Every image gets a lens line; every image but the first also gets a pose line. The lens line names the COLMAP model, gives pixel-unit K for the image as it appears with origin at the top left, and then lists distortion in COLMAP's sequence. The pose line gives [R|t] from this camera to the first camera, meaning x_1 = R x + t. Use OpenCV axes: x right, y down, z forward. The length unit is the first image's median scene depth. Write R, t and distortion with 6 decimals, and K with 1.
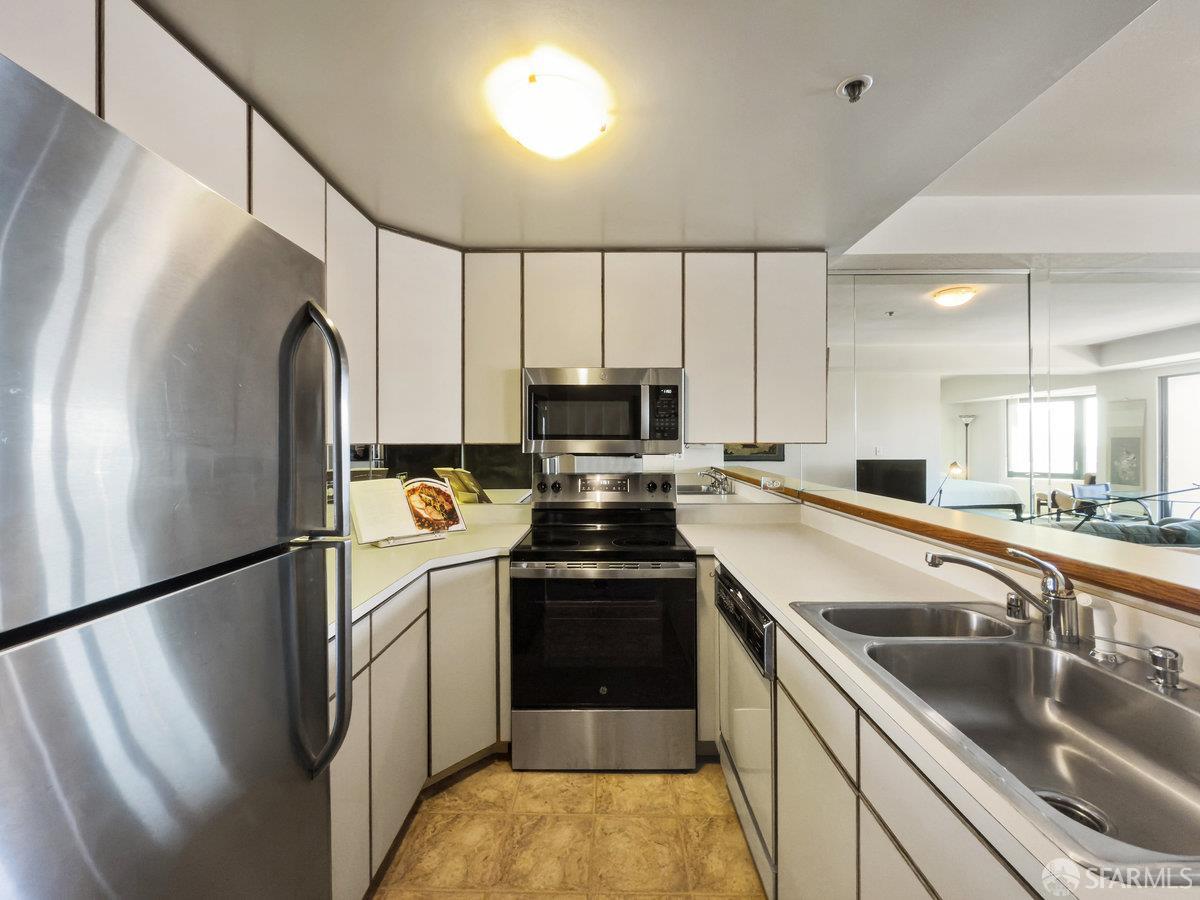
lens RADIAL K [[483.8, 0, 604.4], [0, 483.8, 445.2], [0, 0, 1]] dist [-0.000751, 0.000251]
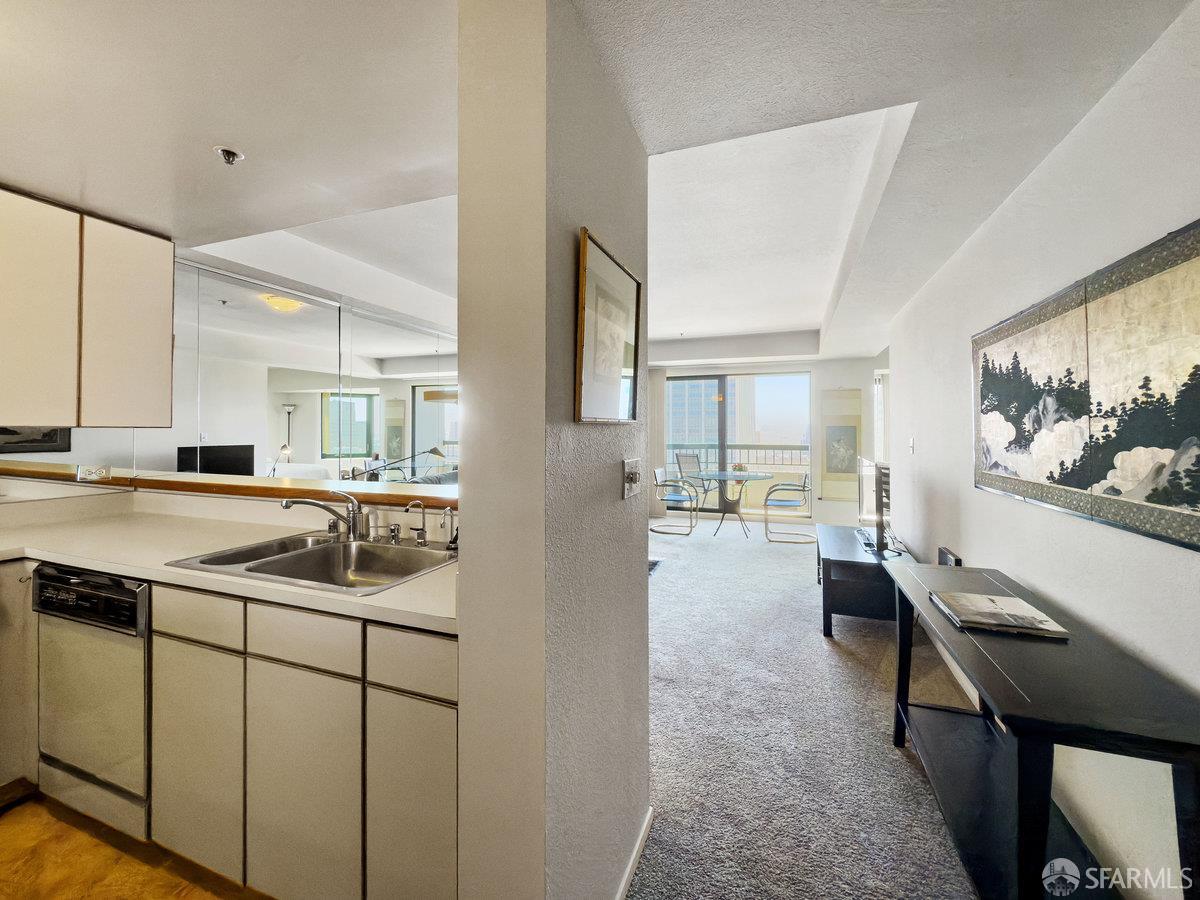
lens RADIAL K [[488.0, 0, 602.6], [0, 488.0, 426.7], [0, 0, 1]] dist [-0.001487, 0.000006]
pose [[0.344026, 0.010998, 0.938896, -0.199445], [-0.000263, 0.999932, -0.011616, 0.006365], [-0.938960, 0.003749, 0.344006, -0.217972]]
